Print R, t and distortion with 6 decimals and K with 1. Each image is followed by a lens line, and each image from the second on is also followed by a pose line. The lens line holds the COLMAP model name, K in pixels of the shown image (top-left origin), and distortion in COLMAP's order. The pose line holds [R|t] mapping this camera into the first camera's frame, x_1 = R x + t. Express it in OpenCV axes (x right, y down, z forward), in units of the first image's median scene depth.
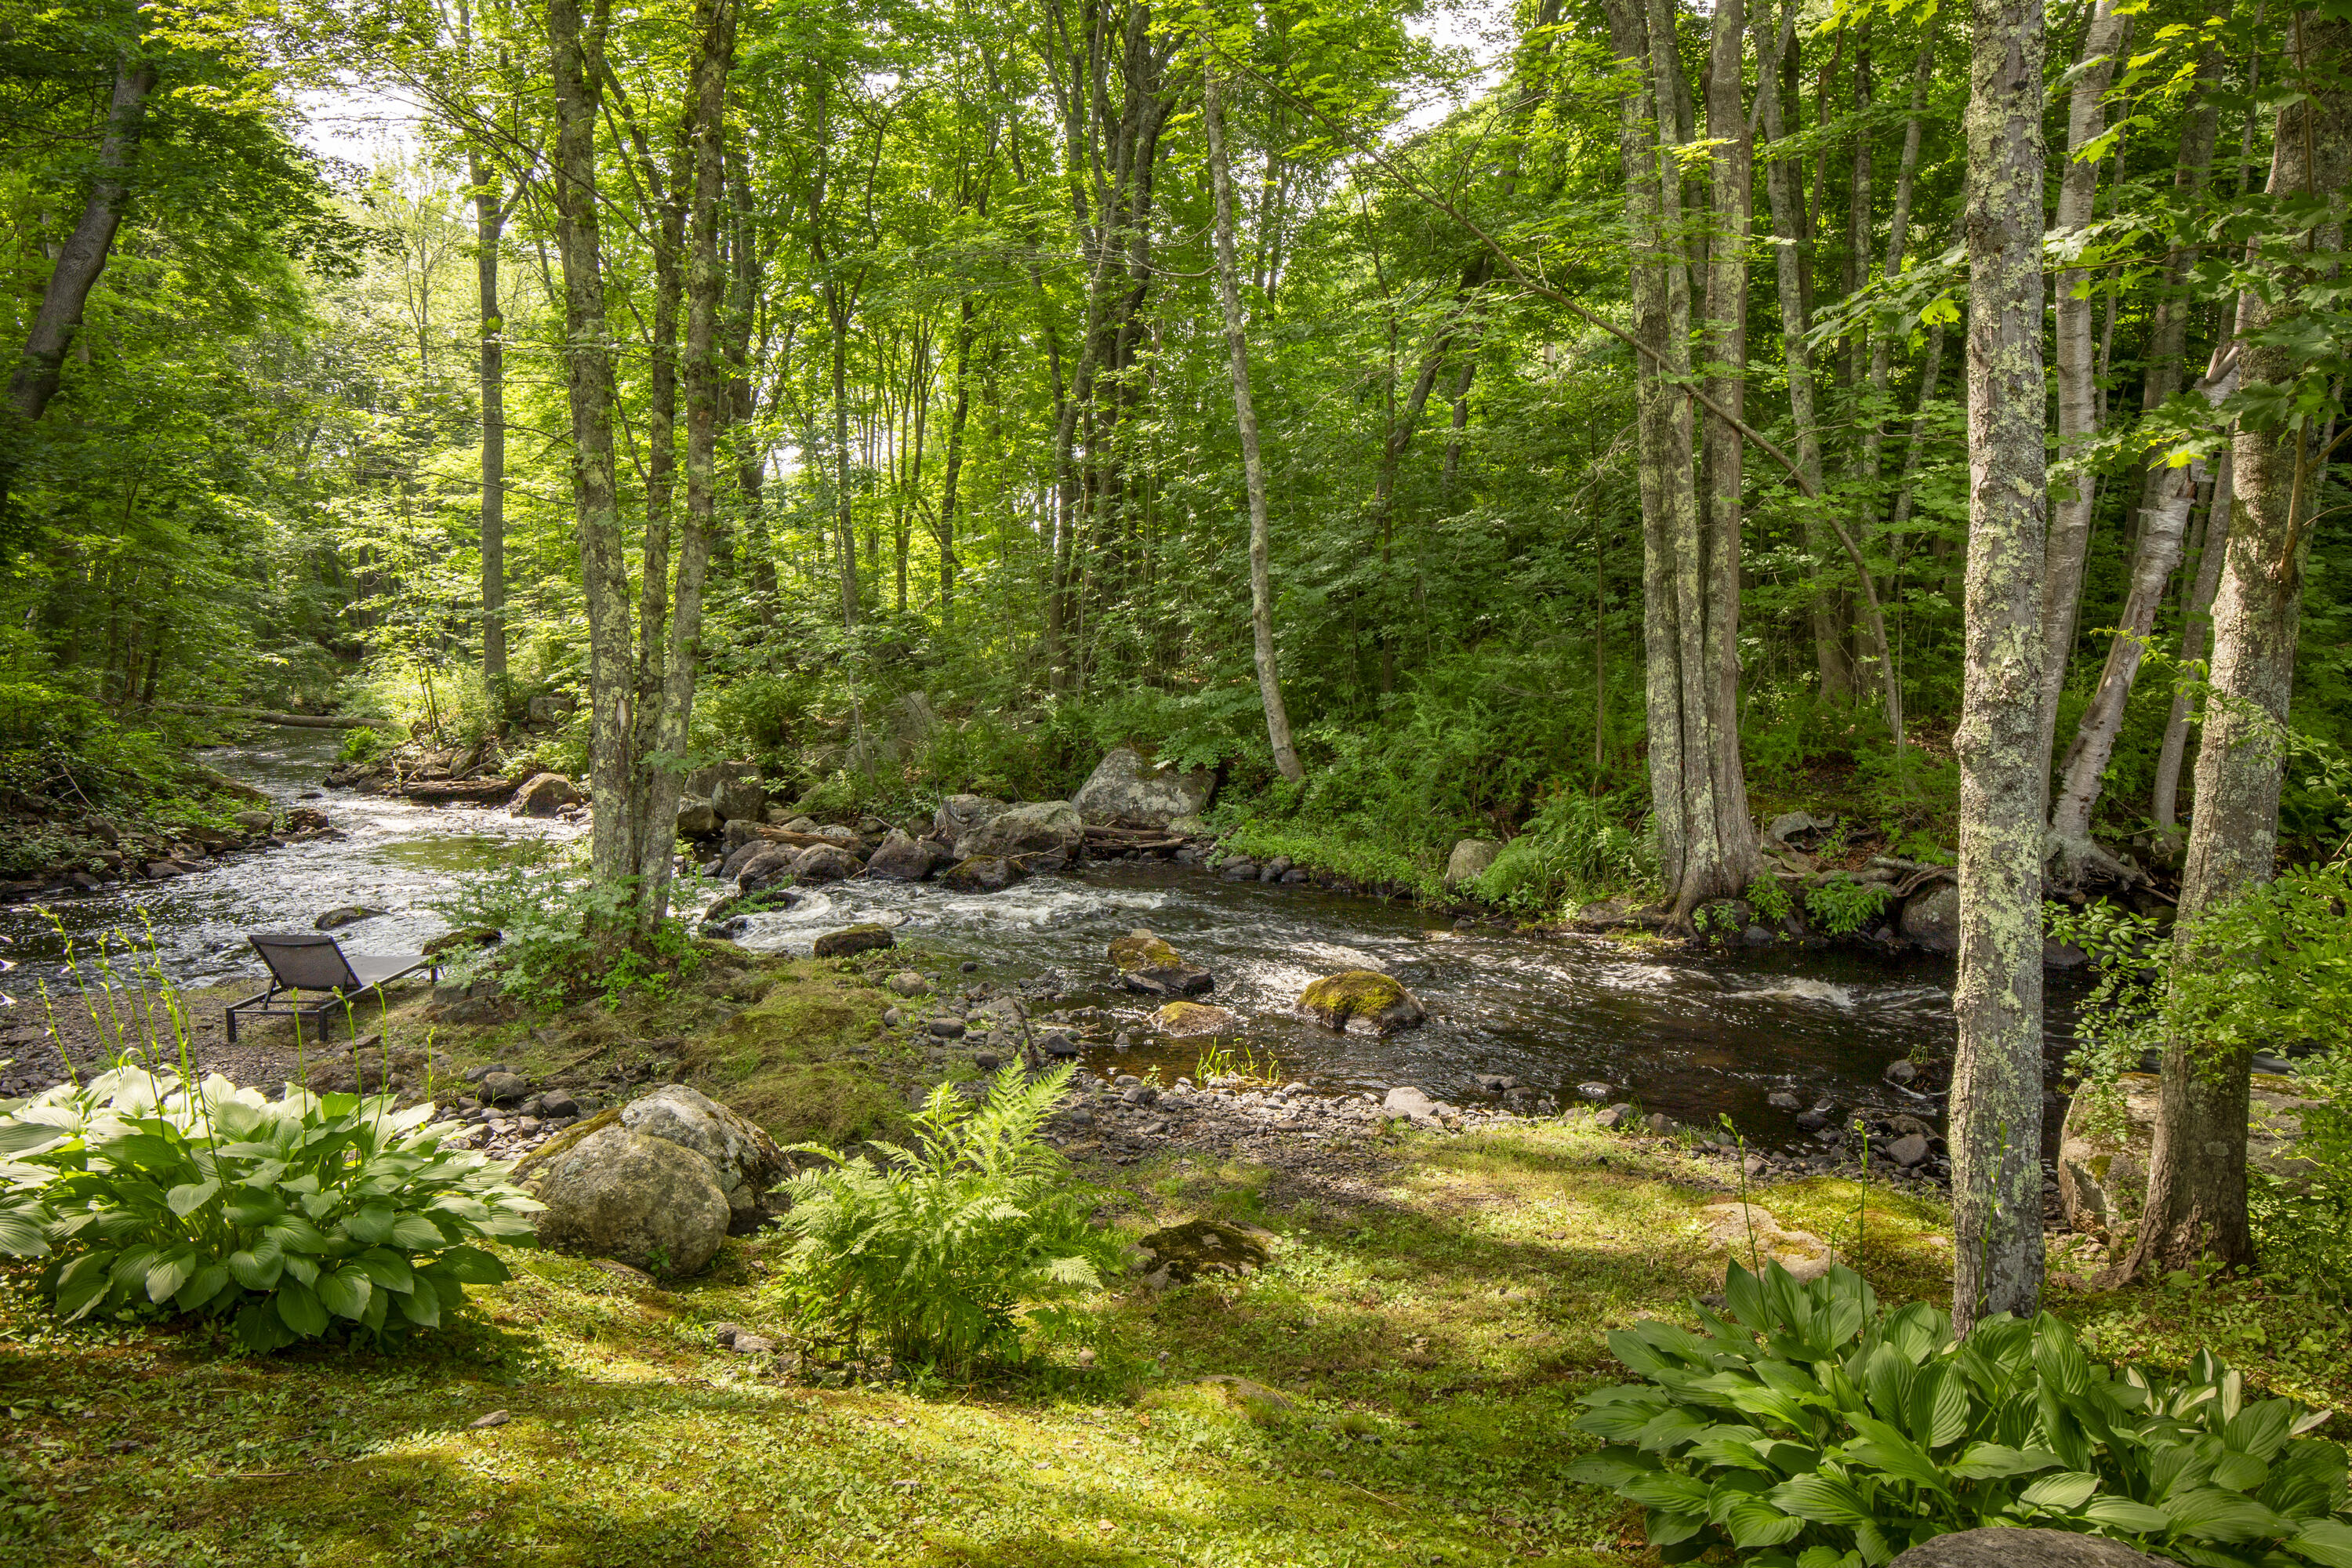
lens RADIAL K [[1497.5, 0, 1176.0], [0, 1497.5, 784.0], [0, 0, 1]] dist [-0.003449, -0.001380]
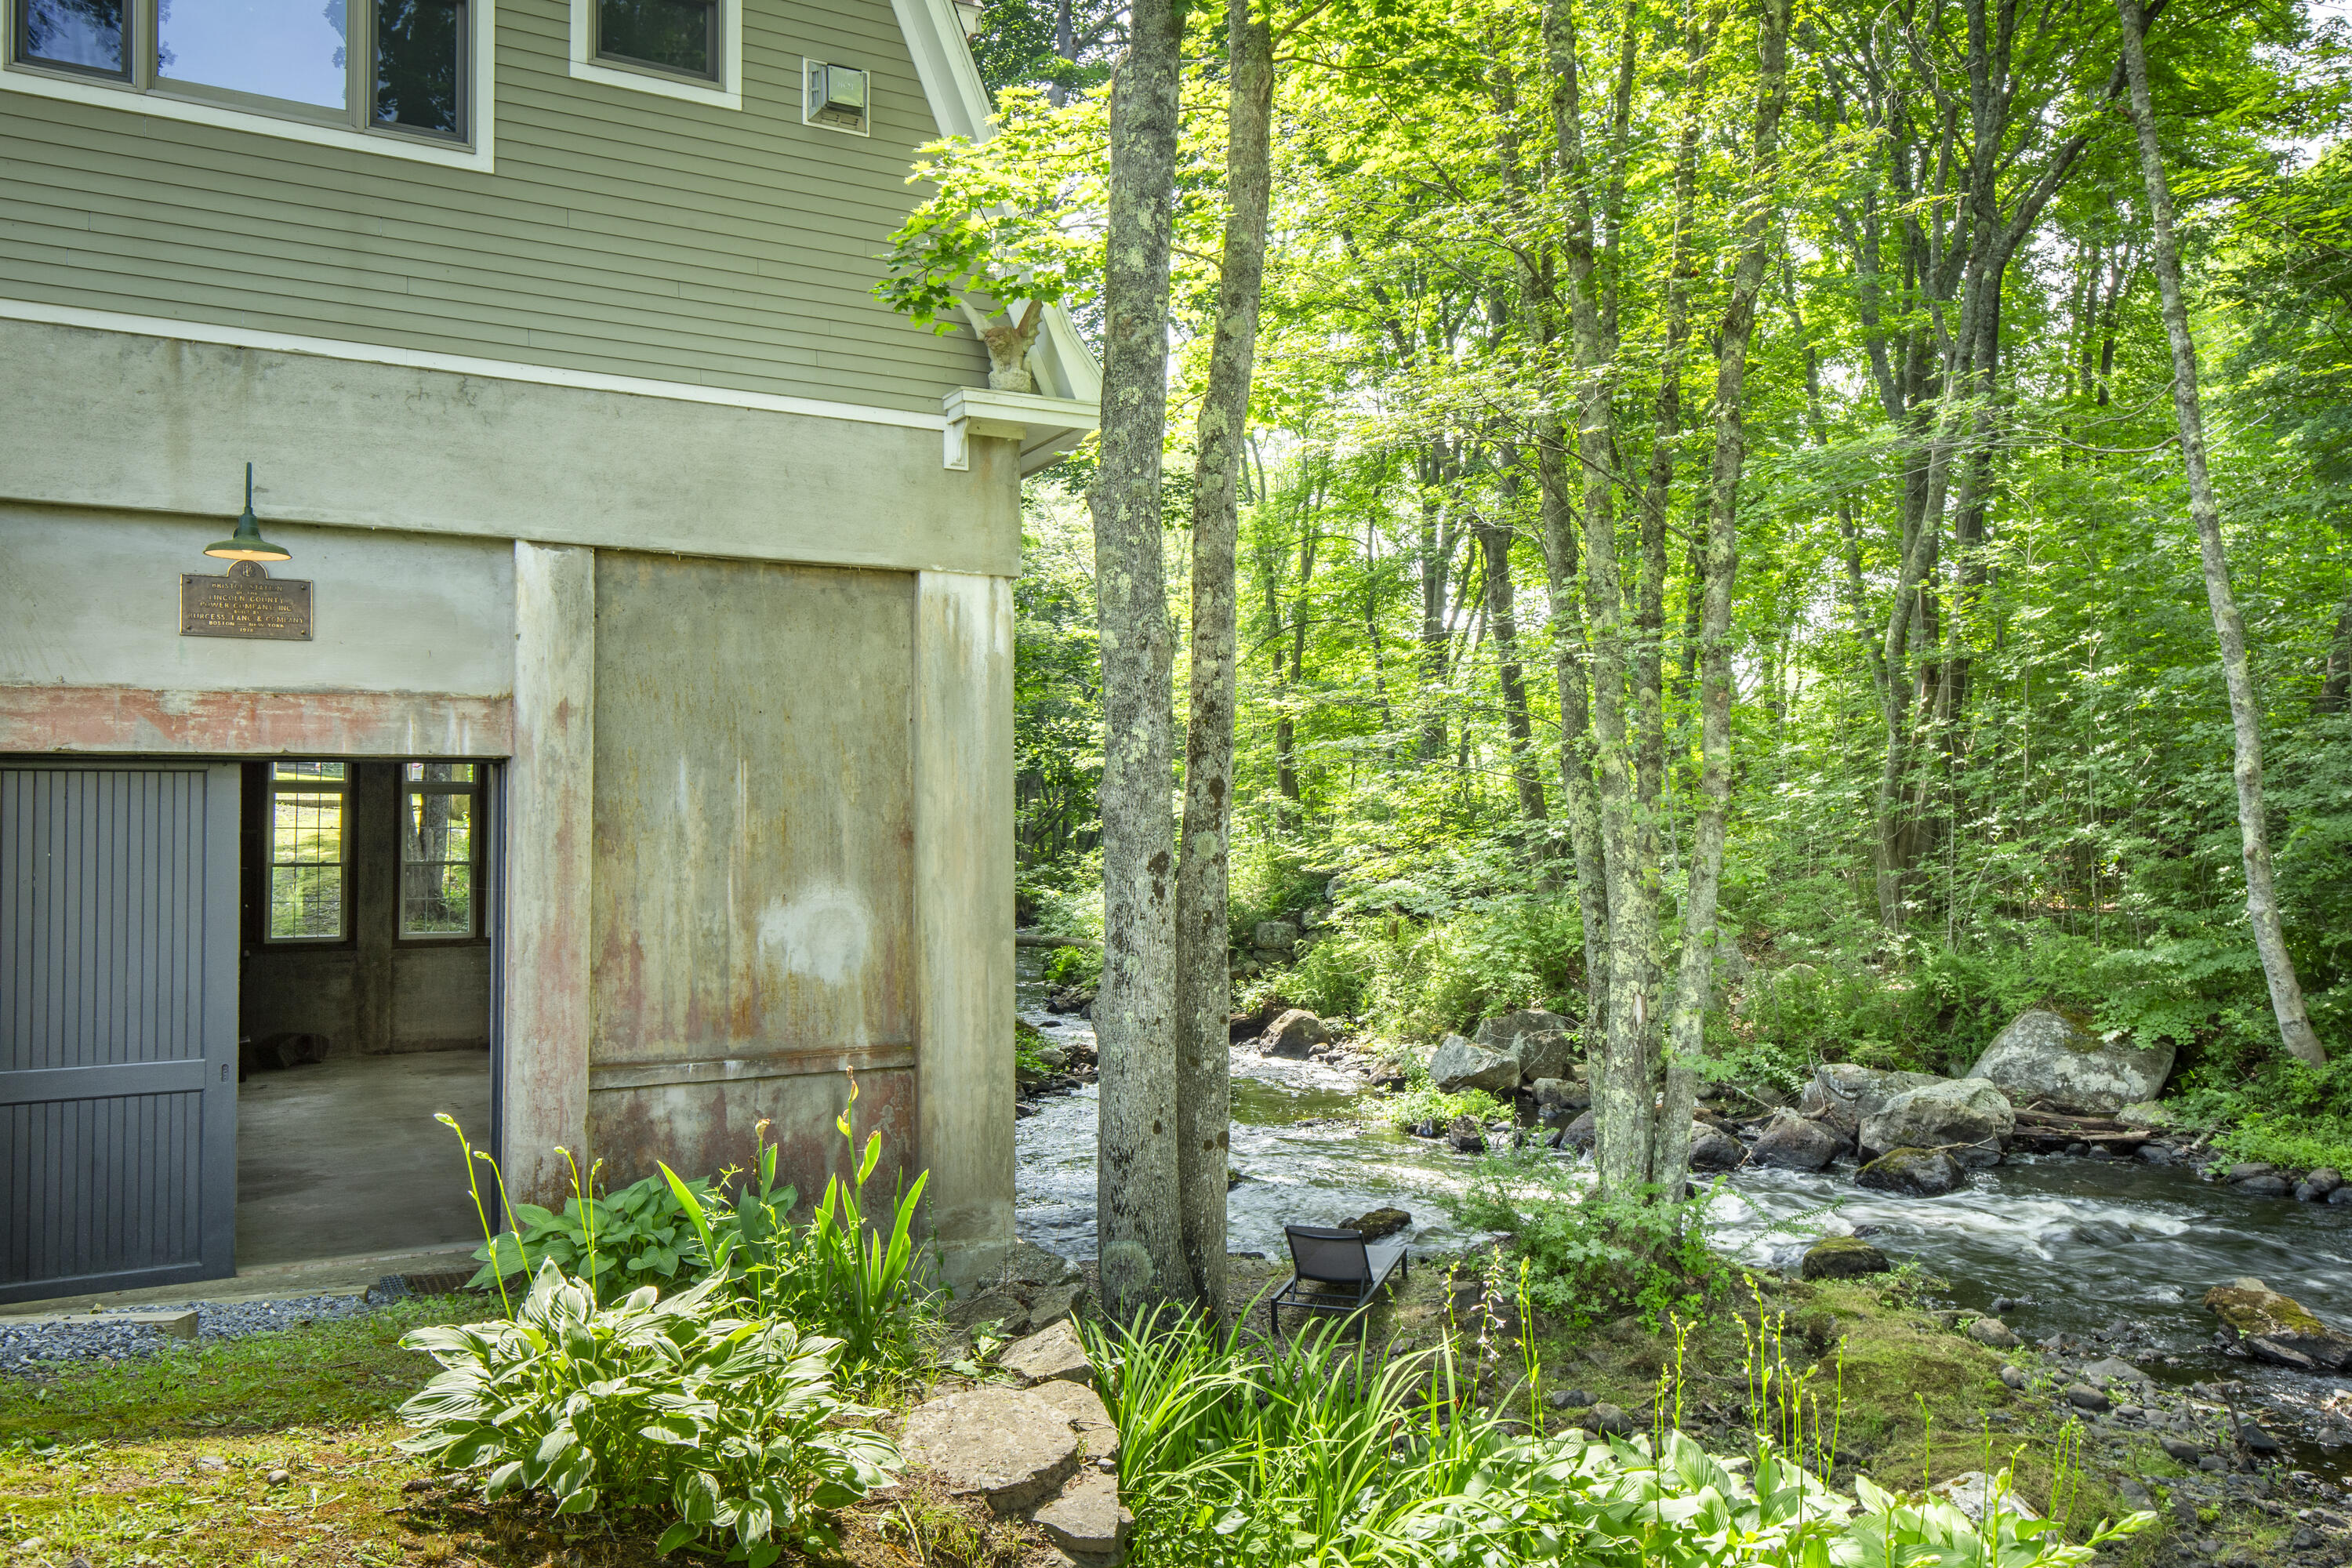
lens RADIAL K [[1752.9, 0, 1176.0], [0, 1752.9, 784.0], [0, 0, 1]] dist [0.009185, 0.005768]
pose [[0.925103, -0.027559, -0.378714, -0.111184], [-0.018333, 0.992958, -0.117040, -0.027466], [0.379273, 0.115217, 0.918083, -0.078383]]
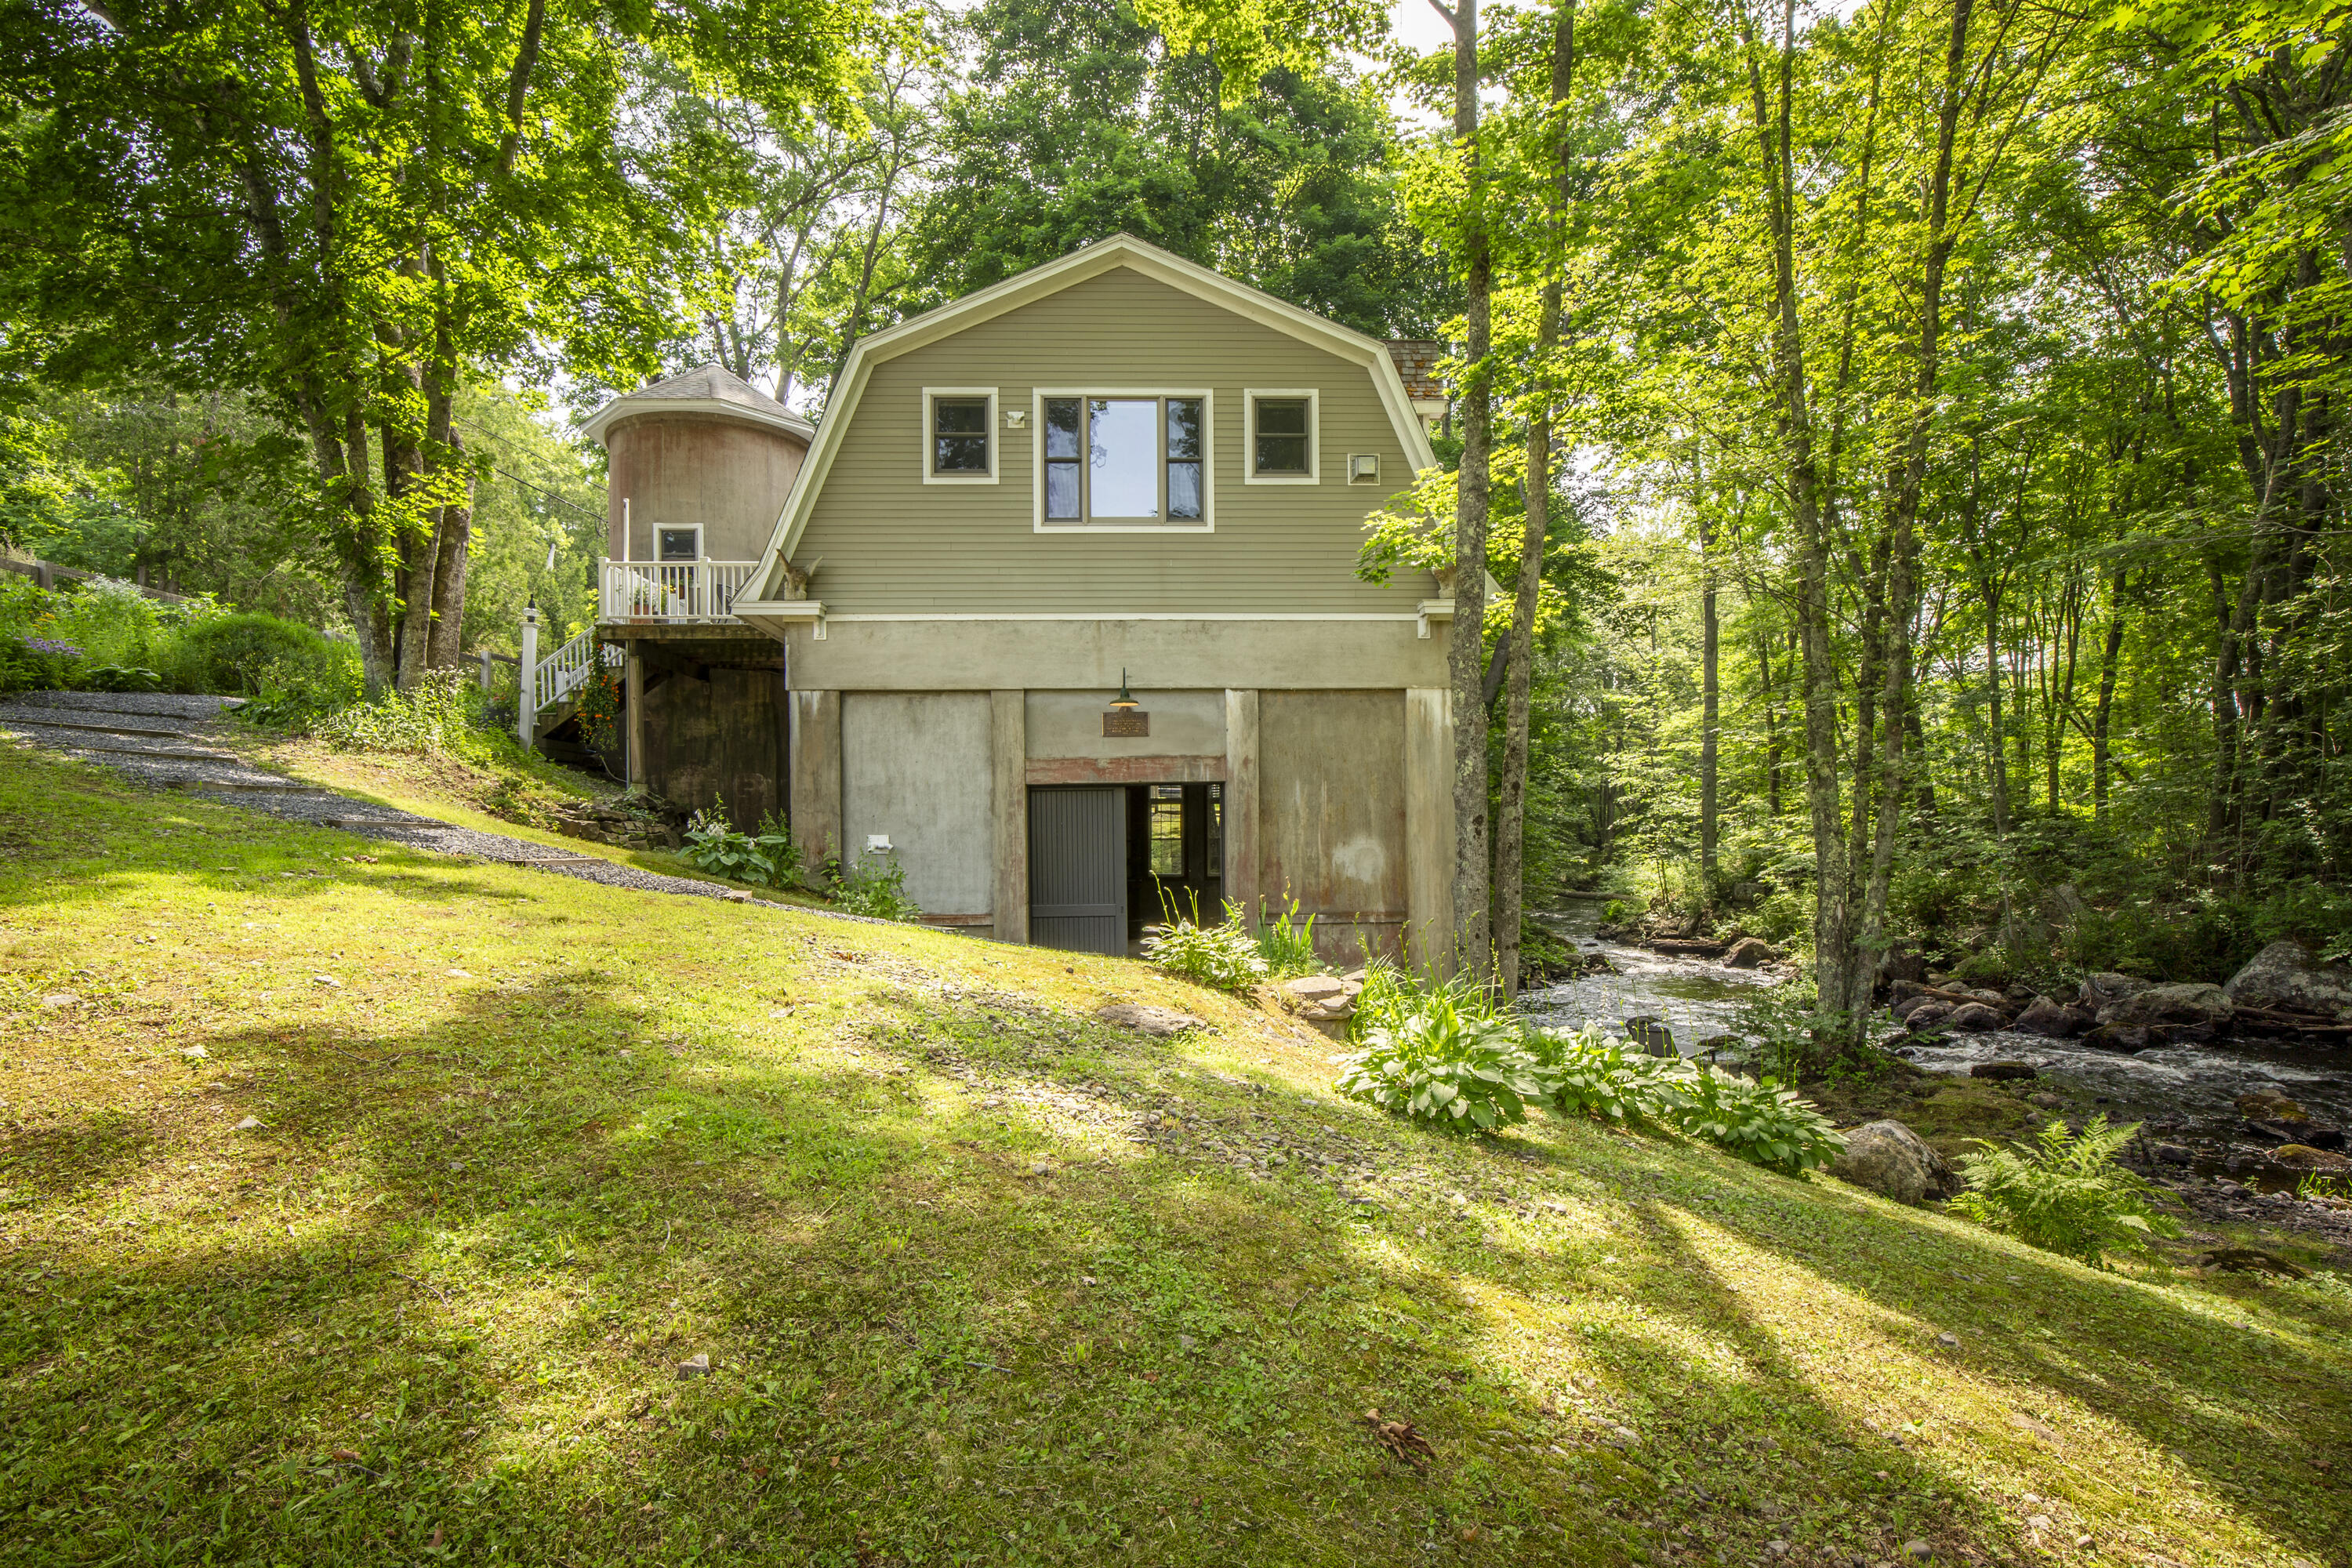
lens RADIAL K [[1124.3, 0, 1170.7], [0, 1124.3, 852.5], [0, 0, 1]] dist [-0.043249, 0.009694]
pose [[0.652844, -0.009806, -0.757429, 0.038578], [-0.048903, 0.997285, -0.055061, -0.004410], [0.755912, 0.072987, 0.650592, -0.183836]]
